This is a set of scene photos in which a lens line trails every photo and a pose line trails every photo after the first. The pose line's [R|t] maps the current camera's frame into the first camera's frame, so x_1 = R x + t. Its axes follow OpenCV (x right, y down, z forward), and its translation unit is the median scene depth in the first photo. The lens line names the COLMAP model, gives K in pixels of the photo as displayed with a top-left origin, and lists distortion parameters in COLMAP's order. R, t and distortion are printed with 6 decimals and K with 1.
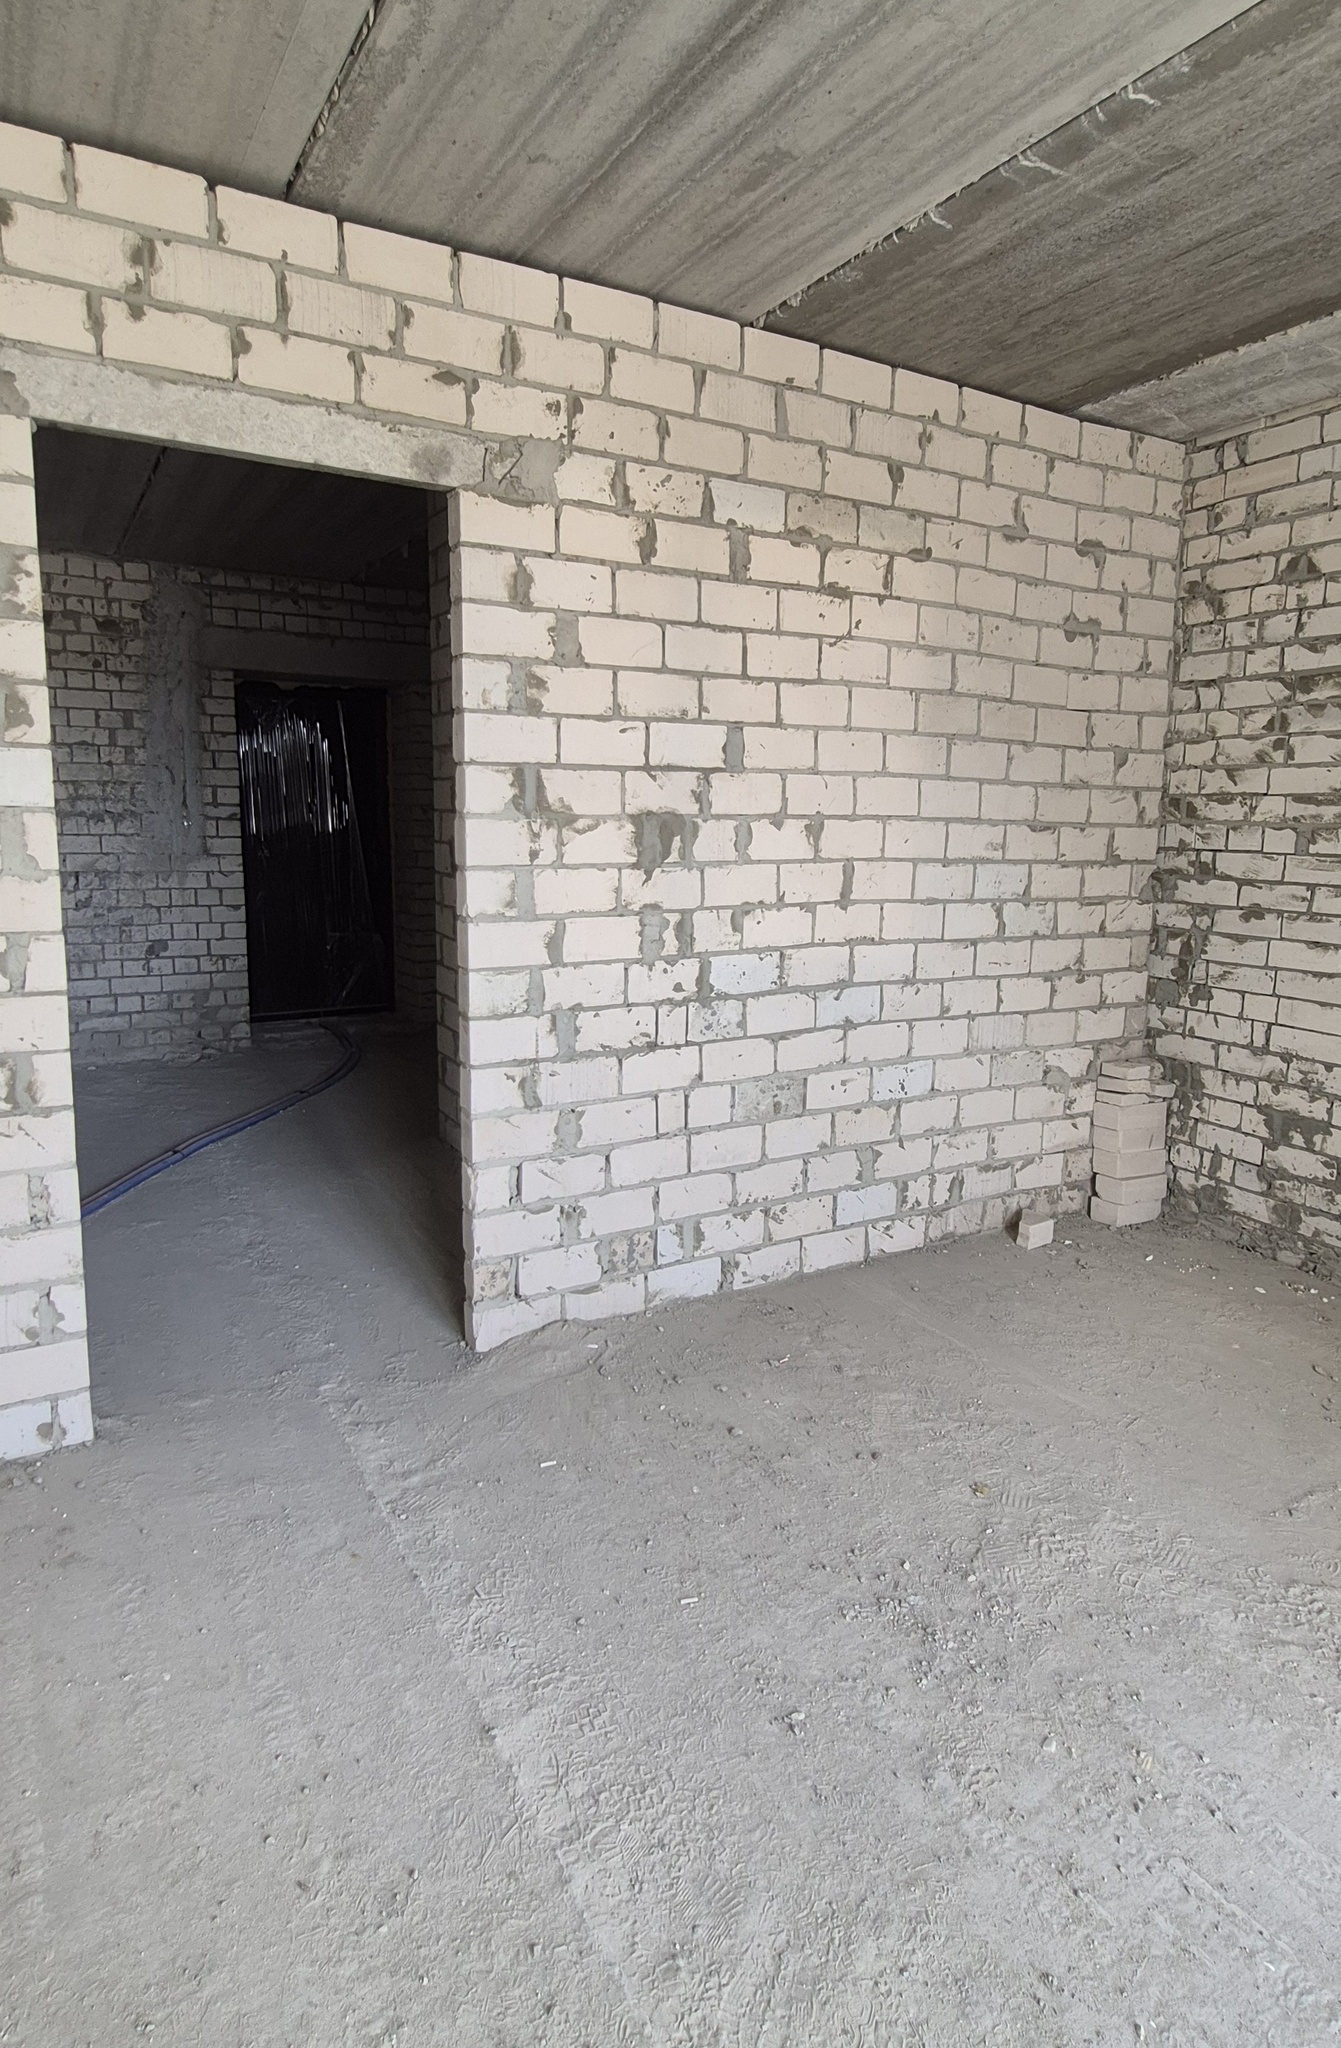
lens RADIAL K [[1134.7, 0, 679.5], [0, 1134.7, 1013.3], [0, 0, 1]] dist [-0.002590, -0.000196]
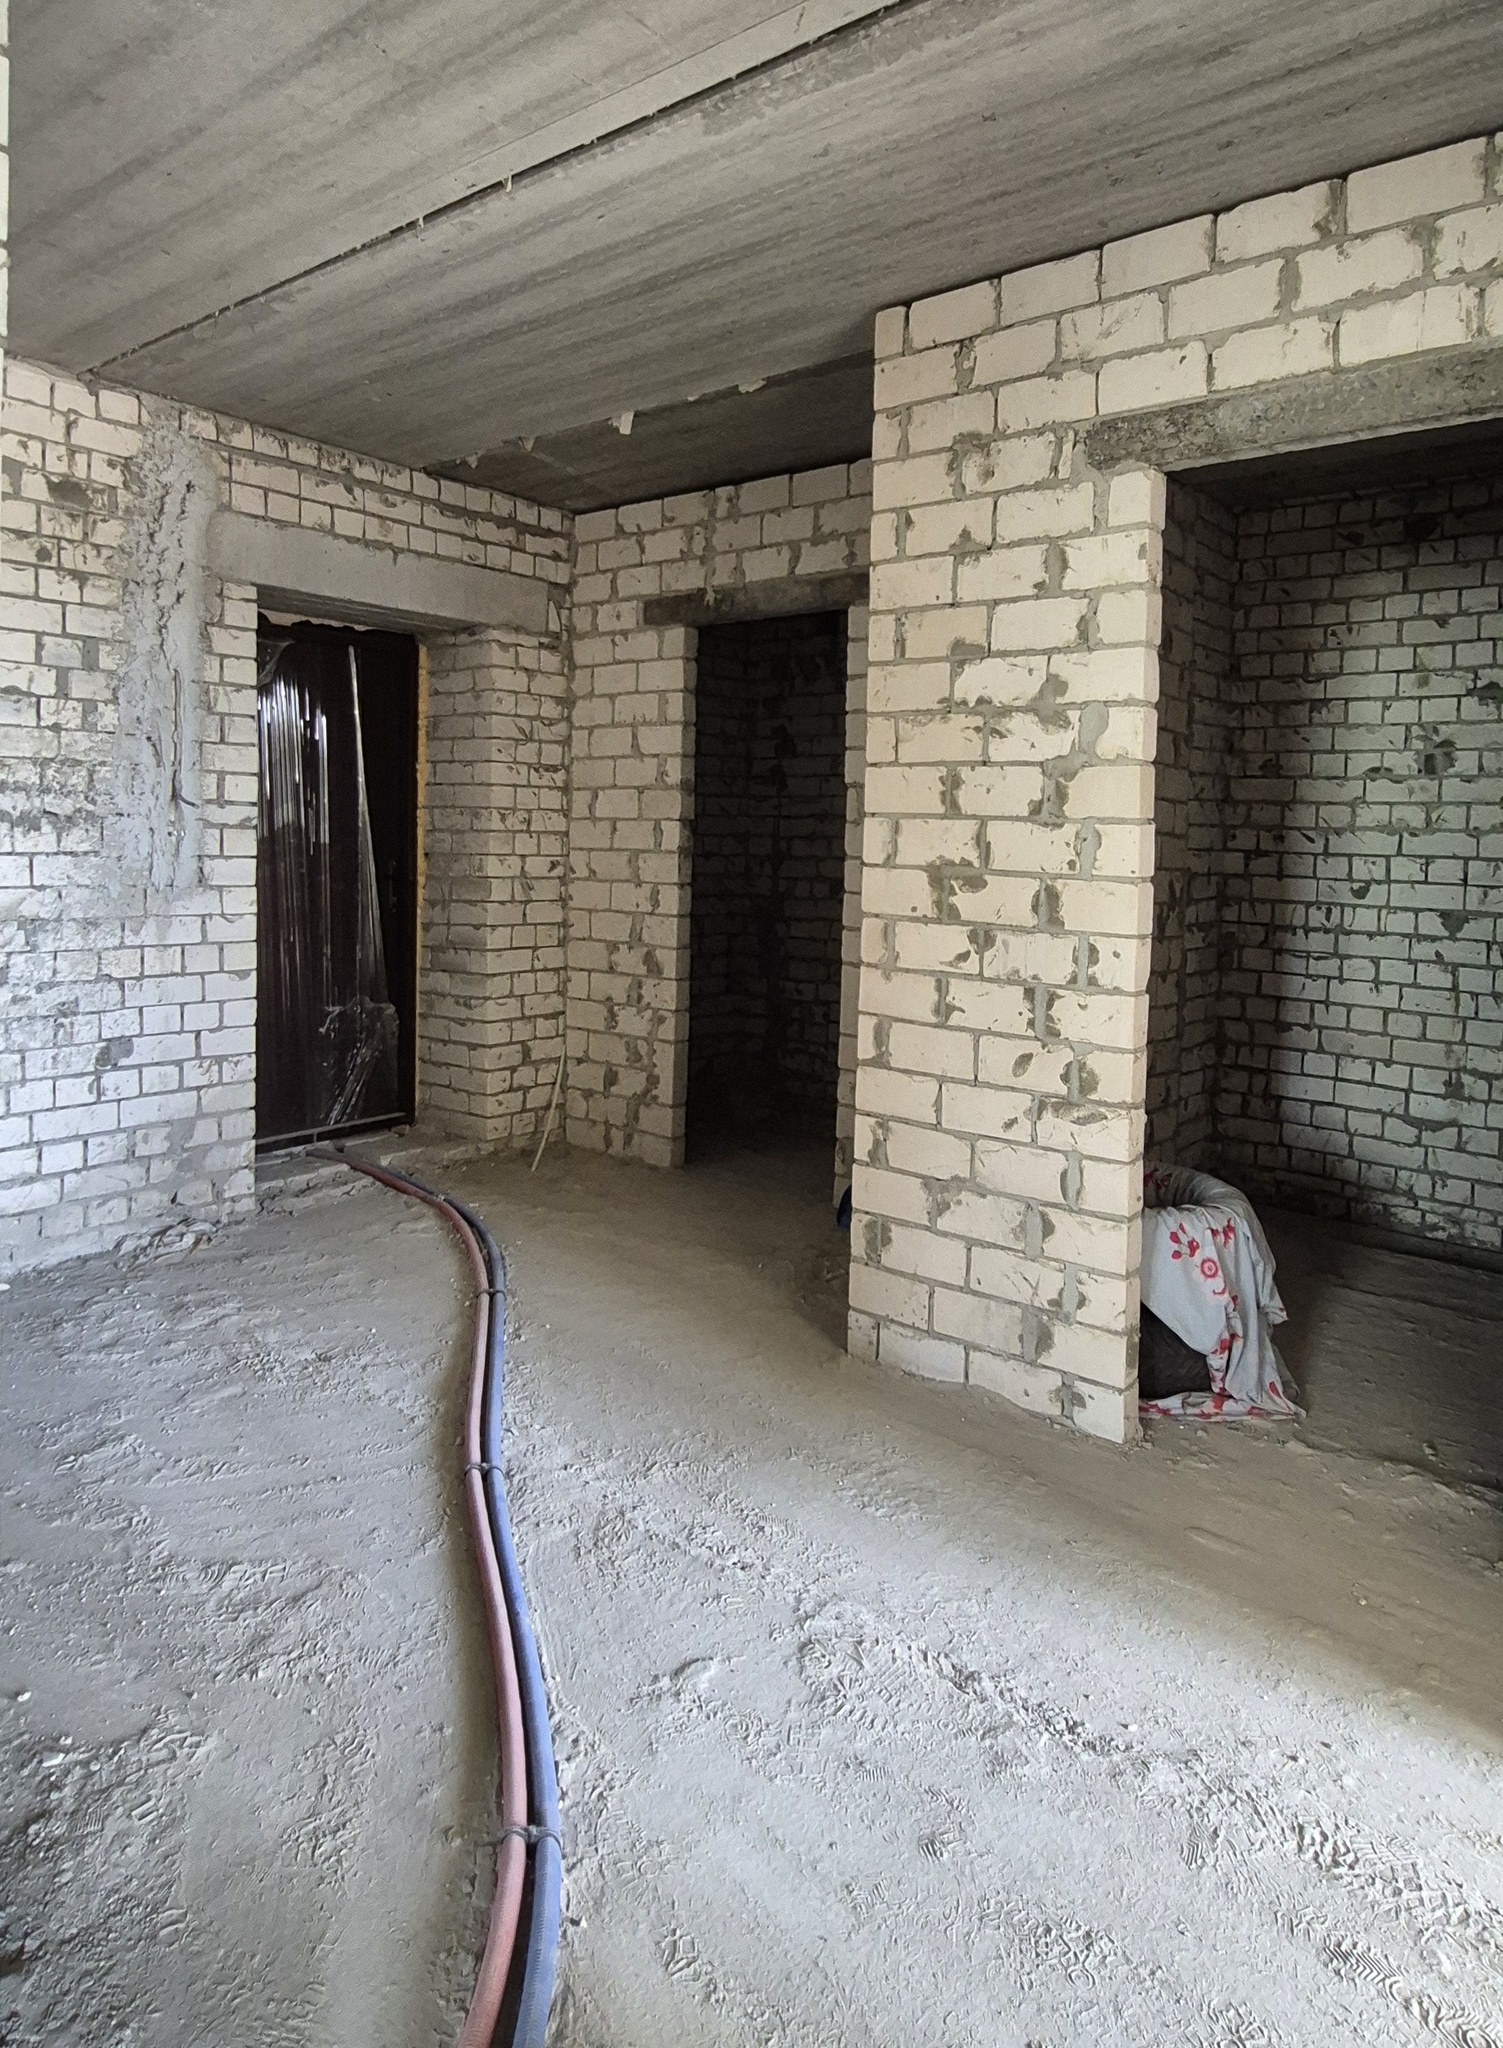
lens RADIAL K [[1277.9, 0, 763.3], [0, 1277.9, 894.6], [0, 0, 1]] dist [0.000144, -0.006414]
pose [[0.931644, -0.014417, 0.363087, -0.392065], [0.057766, 0.992382, -0.108818, -0.047762], [-0.358752, 0.122354, 0.925379, 0.288683]]
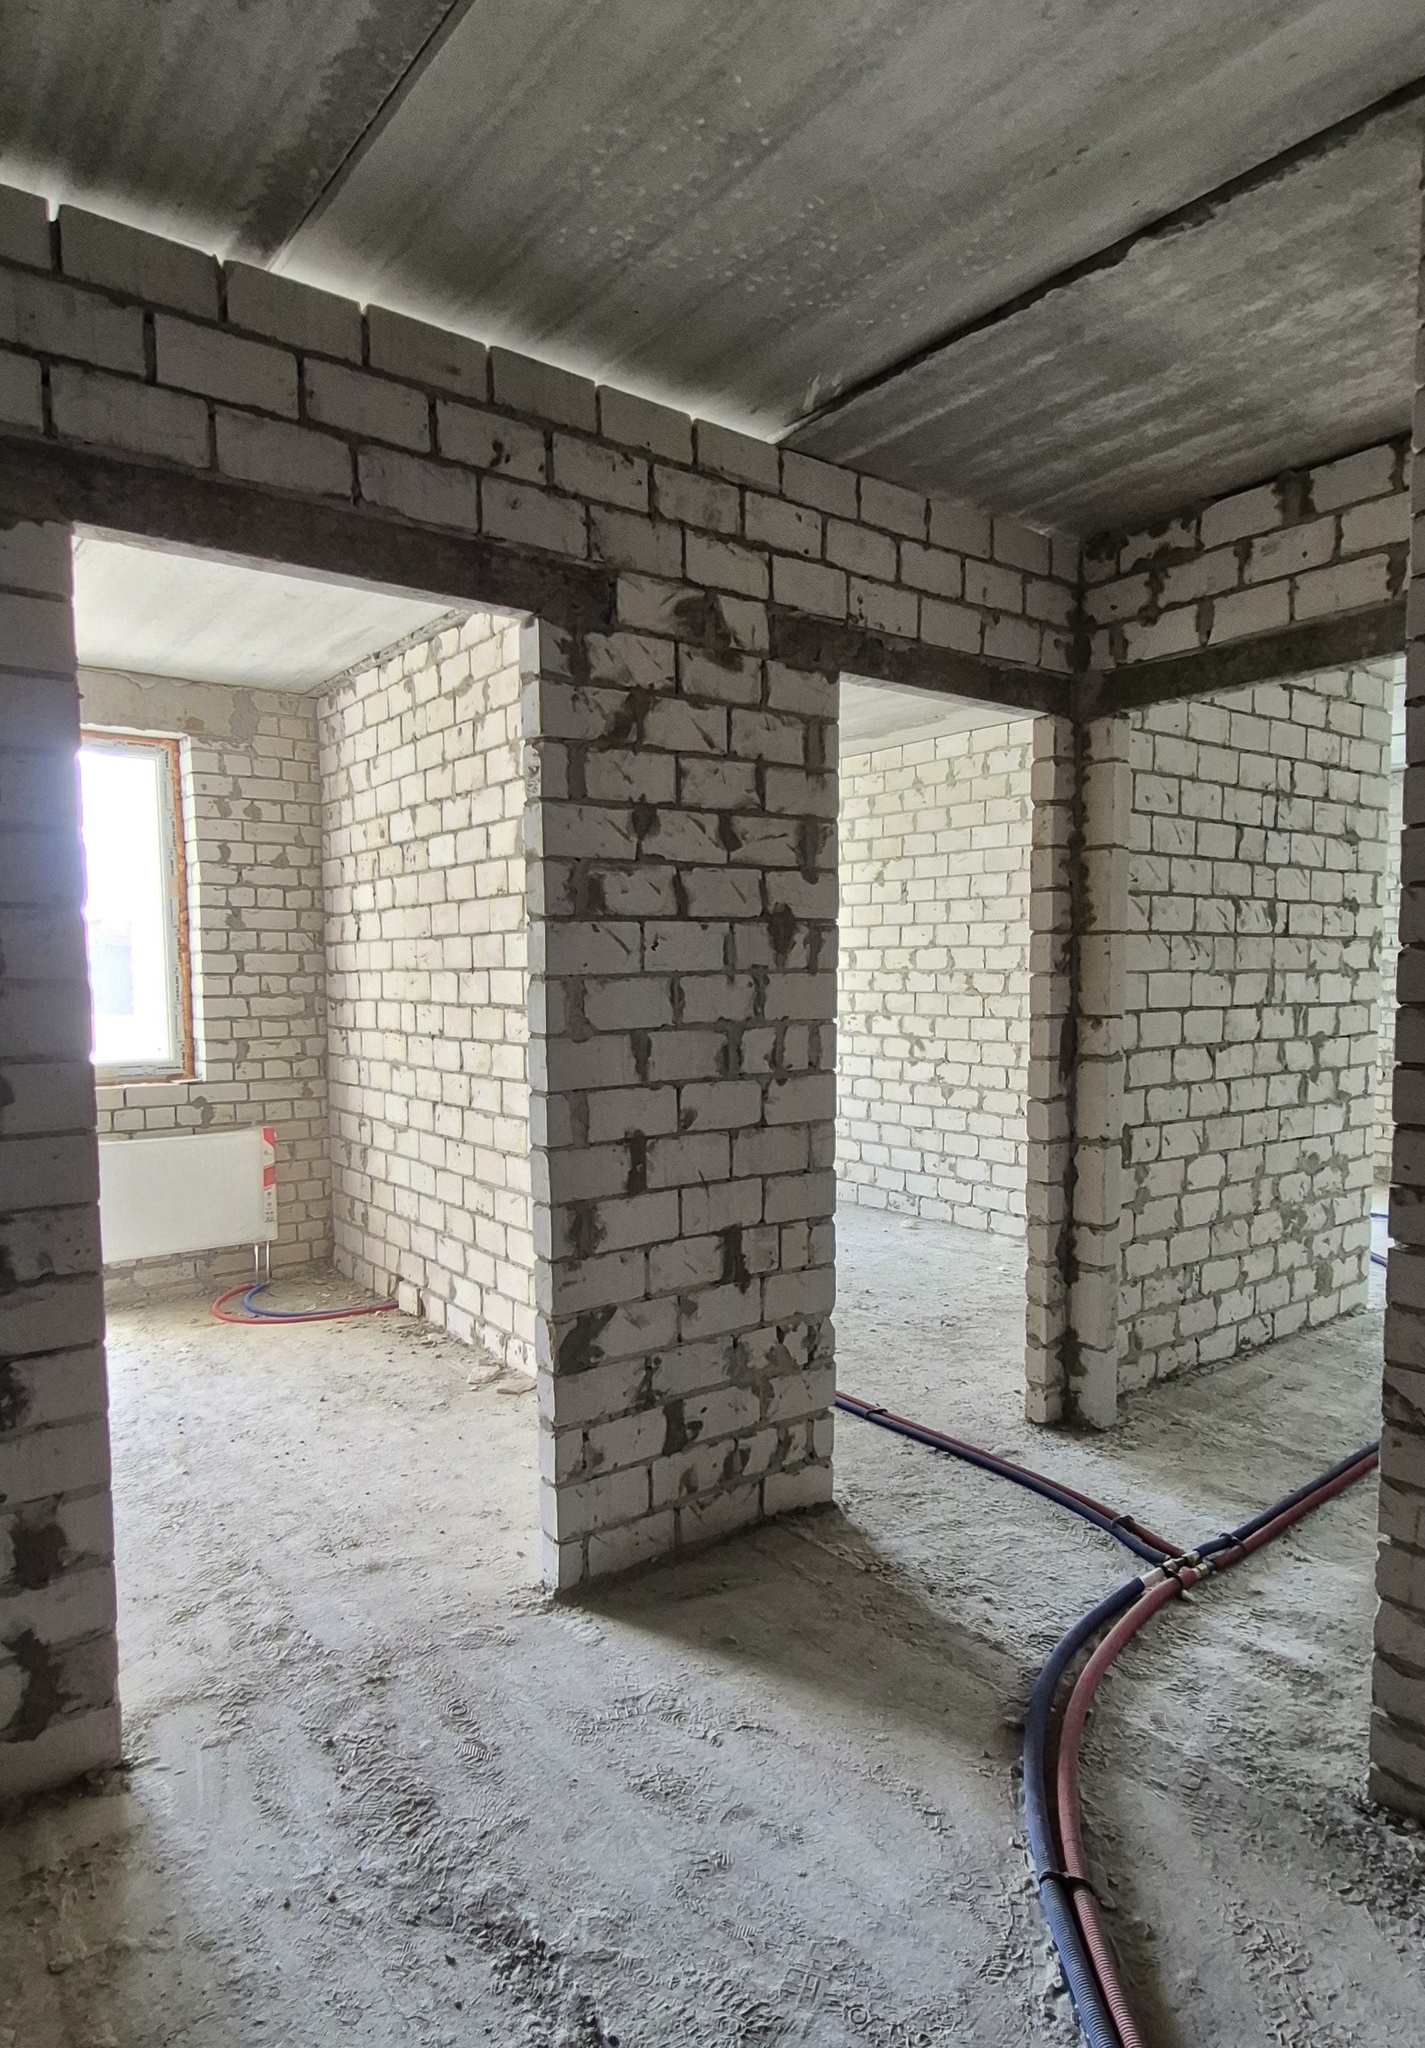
lens RADIAL K [[1196.0, 0, 724.8], [0, 1196.0, 1066.8], [0, 0, 1]] dist [0.004342, -0.003342]
pose [[-0.991480, -0.002824, -0.130229, -0.221527], [-0.035207, 0.968365, 0.247041, -0.144714], [0.125412, 0.249521, -0.960214, 0.799872]]
